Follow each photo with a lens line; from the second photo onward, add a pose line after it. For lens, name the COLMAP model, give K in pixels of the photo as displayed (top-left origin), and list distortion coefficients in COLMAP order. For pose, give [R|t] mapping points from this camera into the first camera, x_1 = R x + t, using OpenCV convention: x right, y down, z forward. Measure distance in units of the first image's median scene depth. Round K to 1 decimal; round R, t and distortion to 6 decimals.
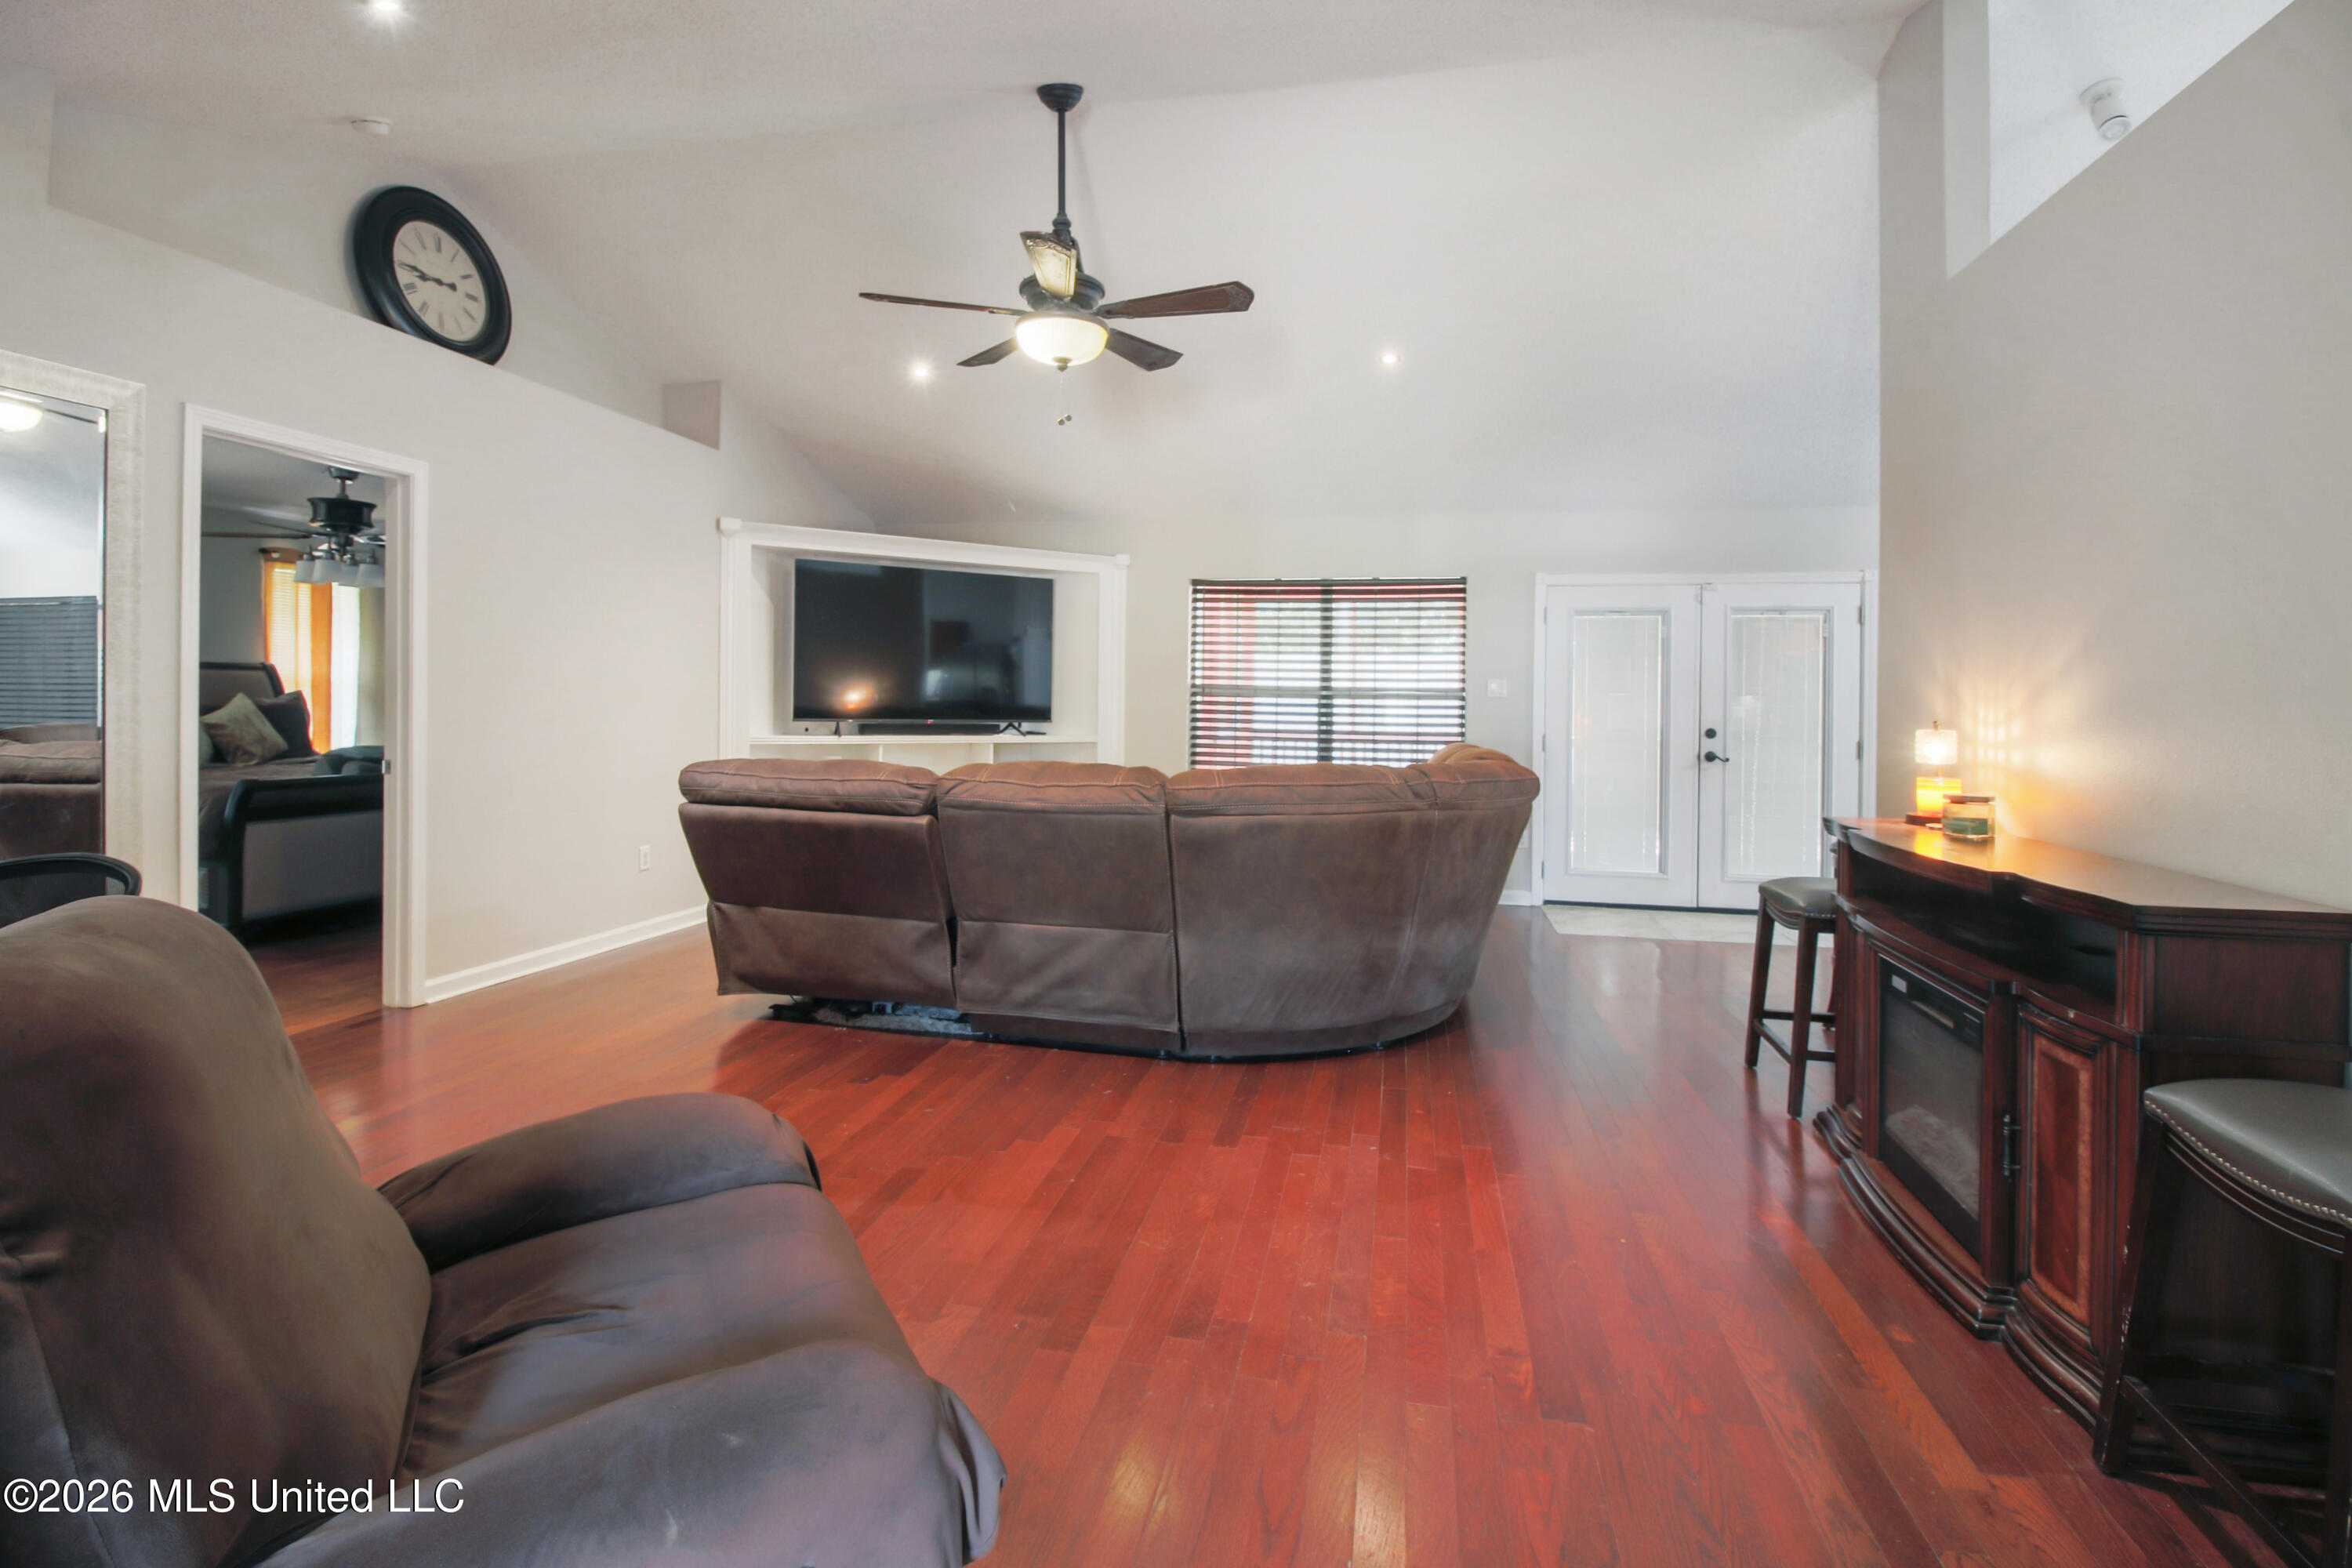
lens RADIAL K [[1135.0, 0, 1172.5], [0, 1135.0, 685.6], [0, 0, 1]] dist [-0.000011, -0.014541]
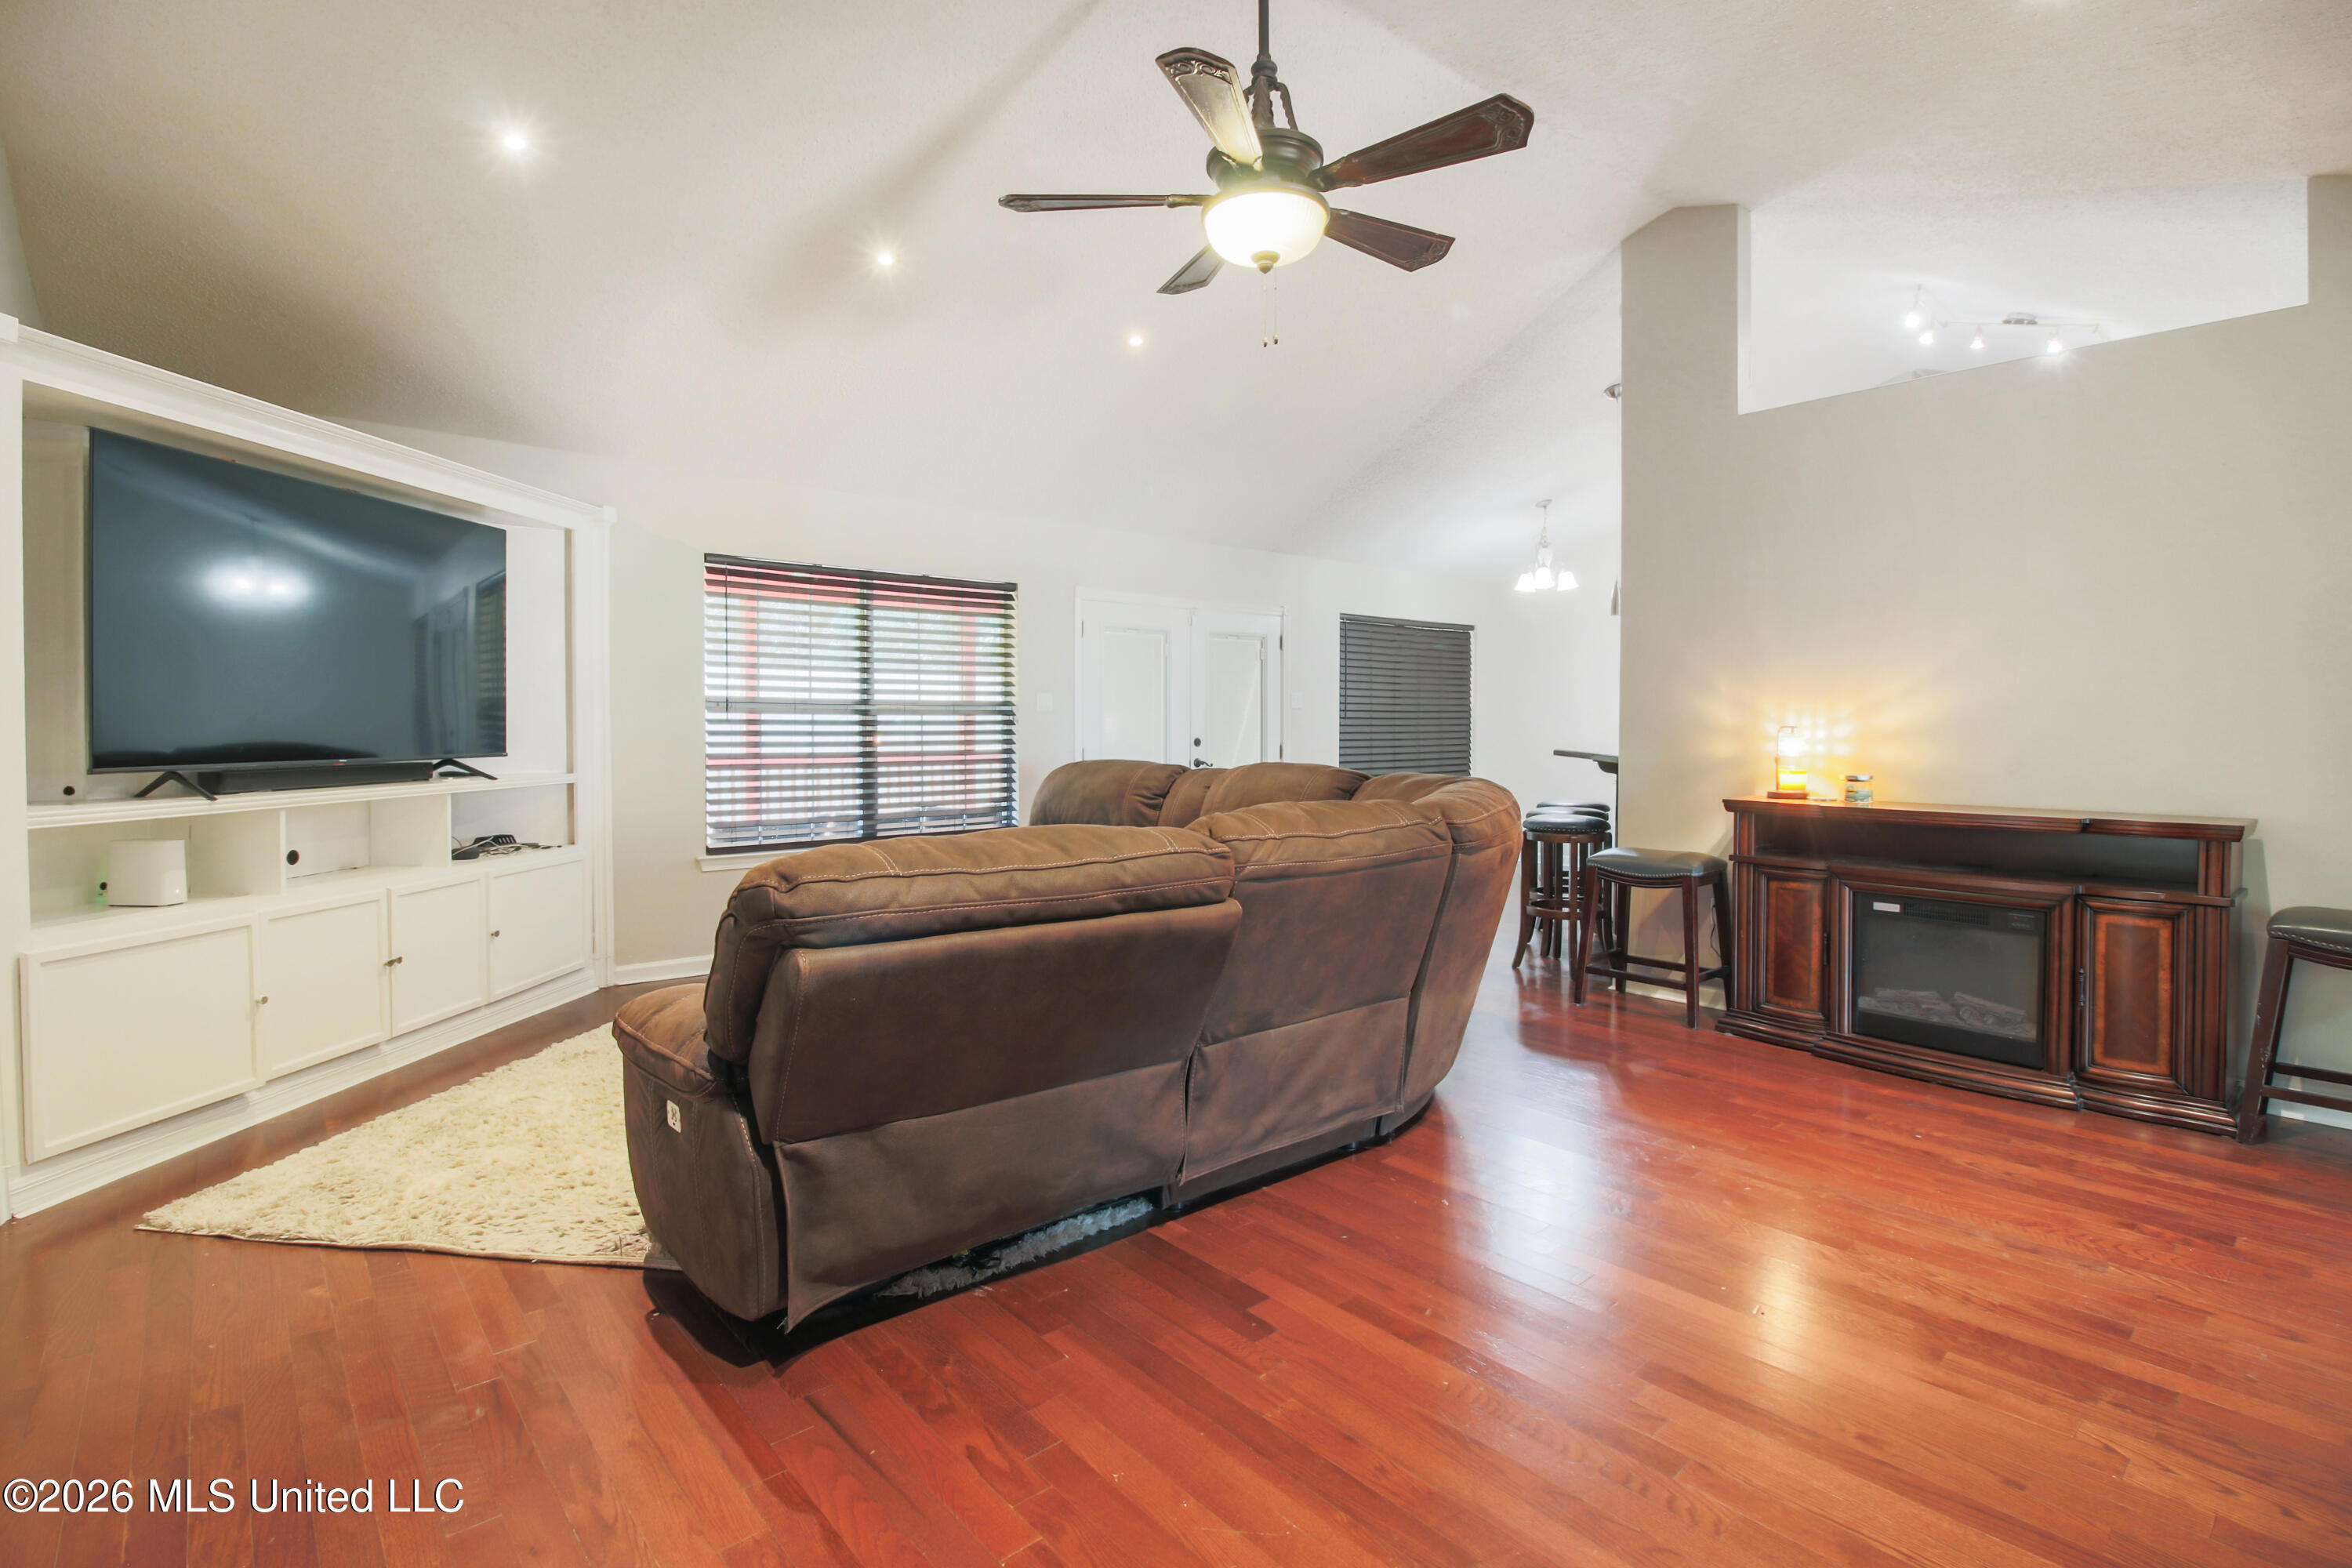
lens RADIAL K [[1111.3, 0, 1177.0], [0, 1111.3, 724.3], [0, 0, 1]] dist [0.002984, -0.011893]
pose [[0.591421, -0.016652, 0.806191, -0.402011], [-0.002743, 0.999739, 0.022662, -0.000407], [-0.806358, -0.015614, 0.591221, 0.345171]]
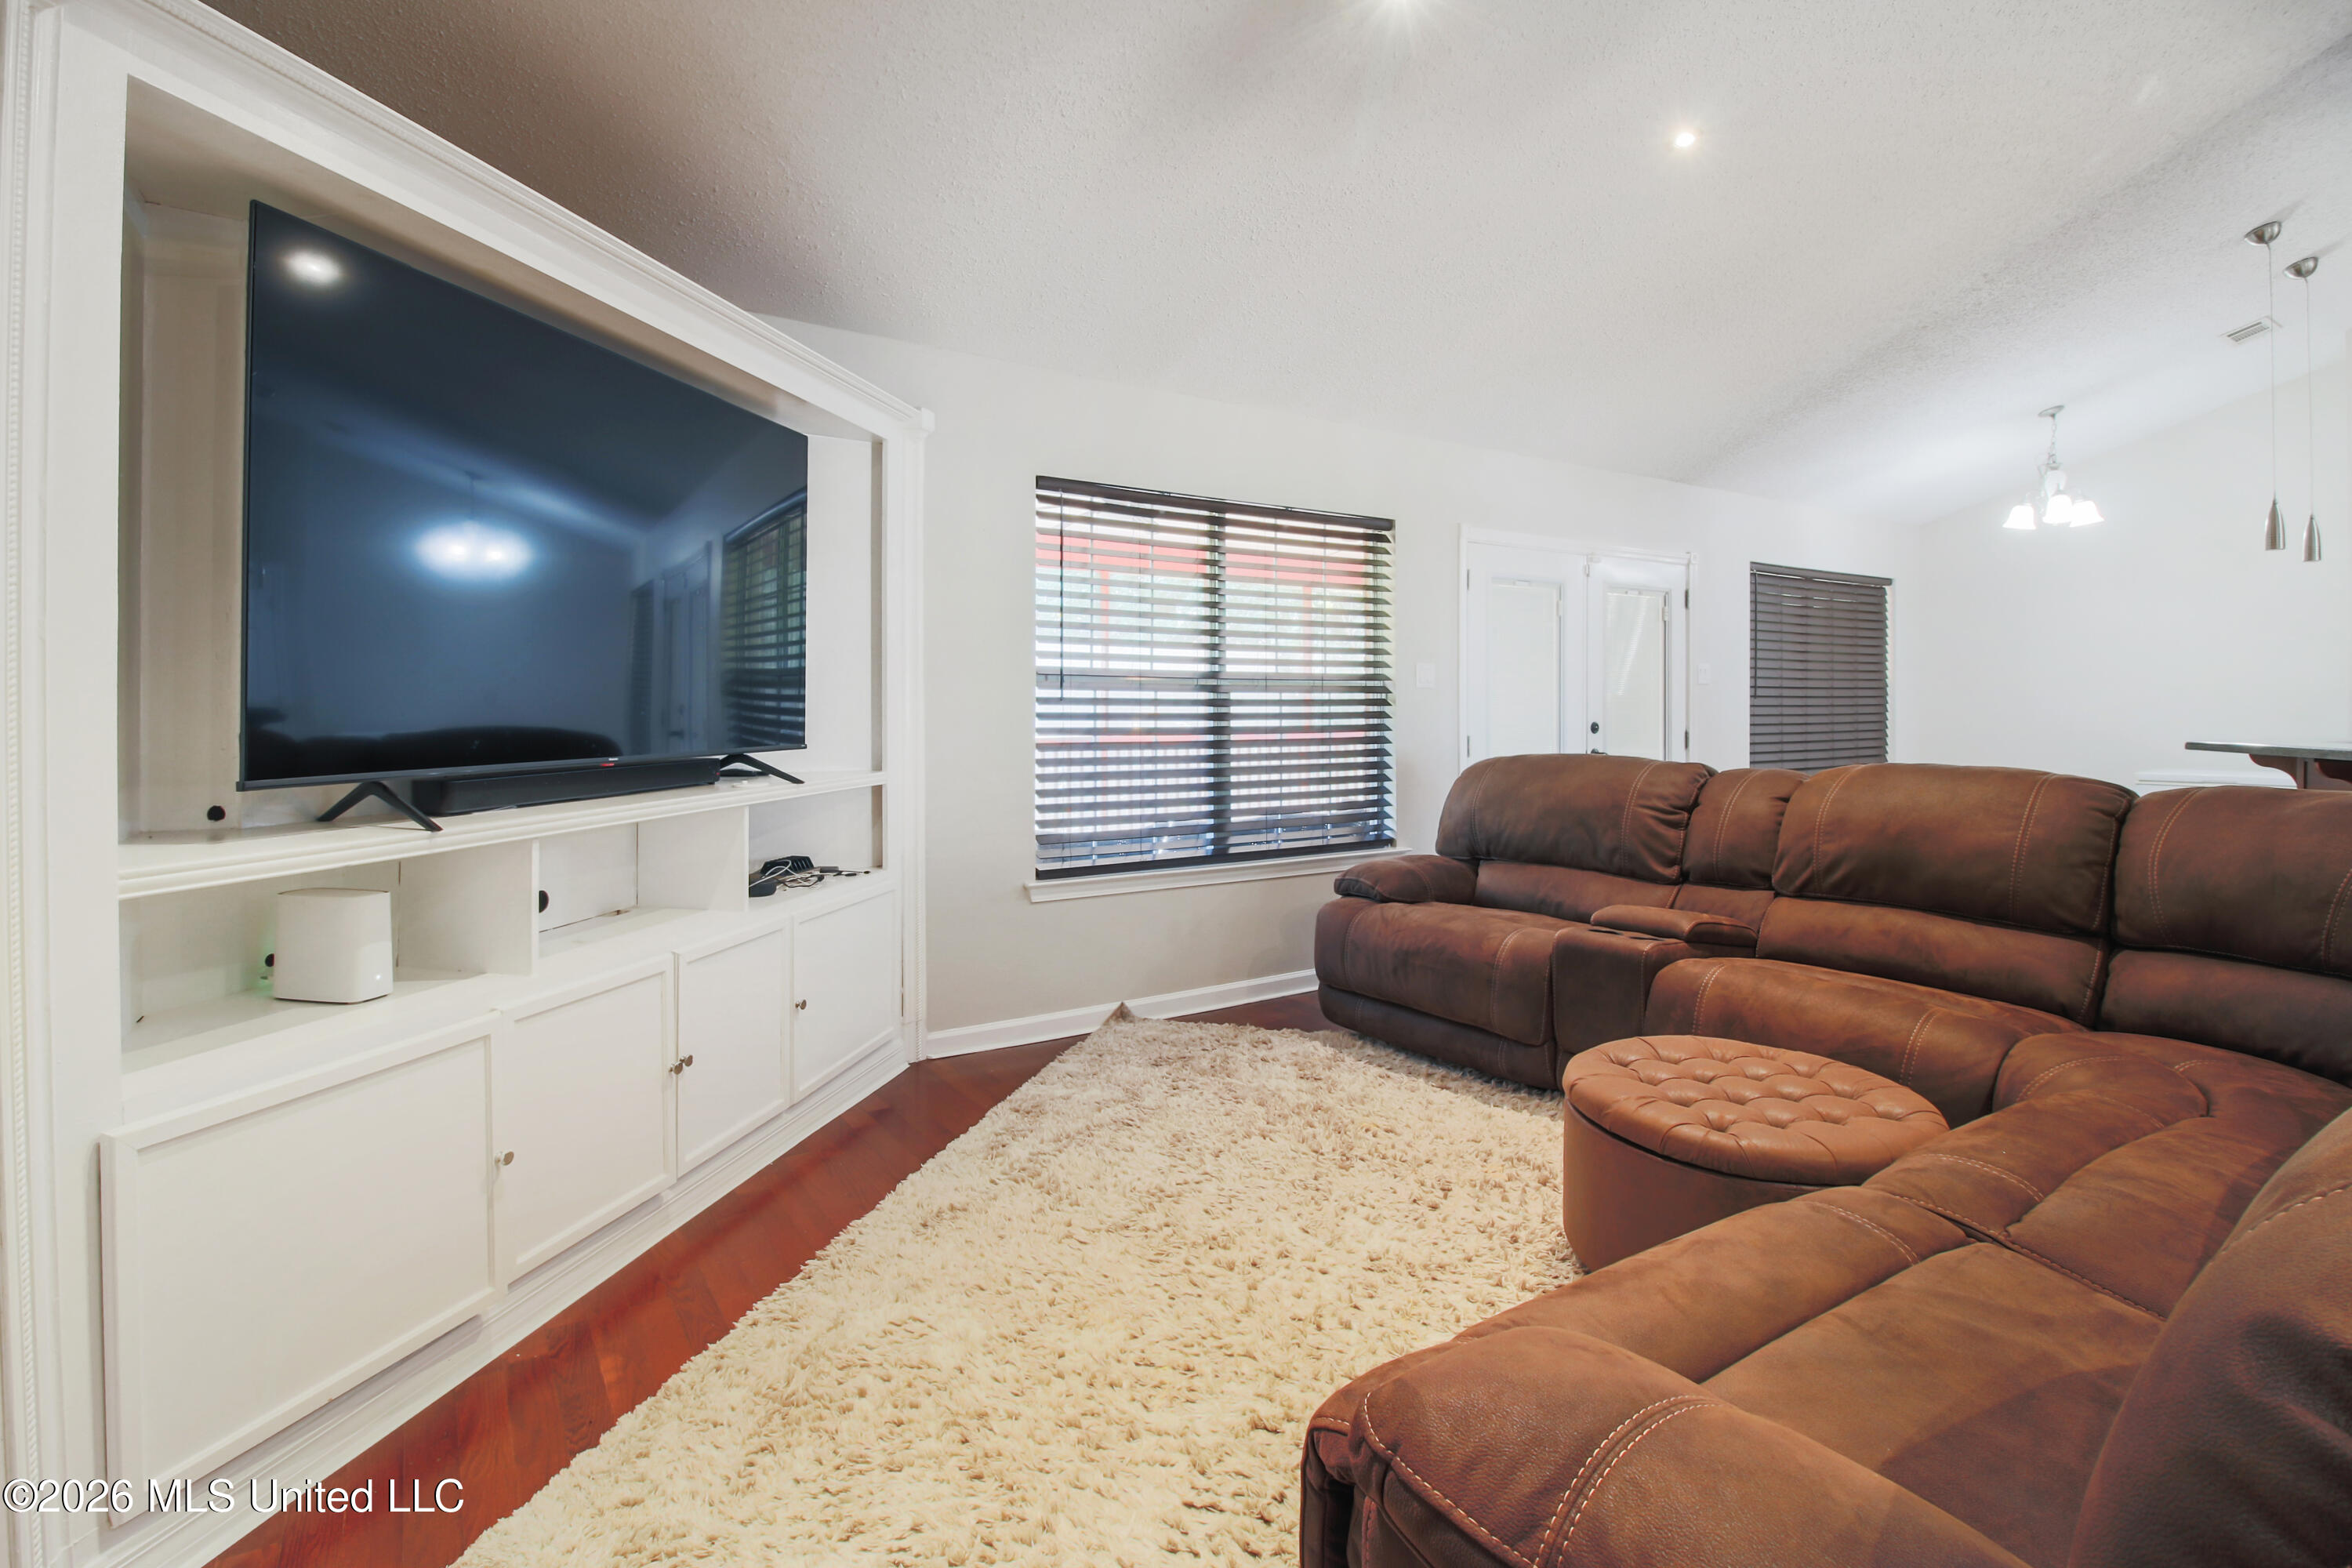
lens RADIAL K [[1120.8, 0, 1171.8], [0, 1120.8, 692.0], [0, 0, 1]] dist [0.008091, -0.014206]
pose [[0.691879, -0.008214, 0.721966, -0.344751], [-0.000389, 0.999931, 0.011749, 0.004550], [-0.722013, -0.008410, 0.691828, 0.606721]]
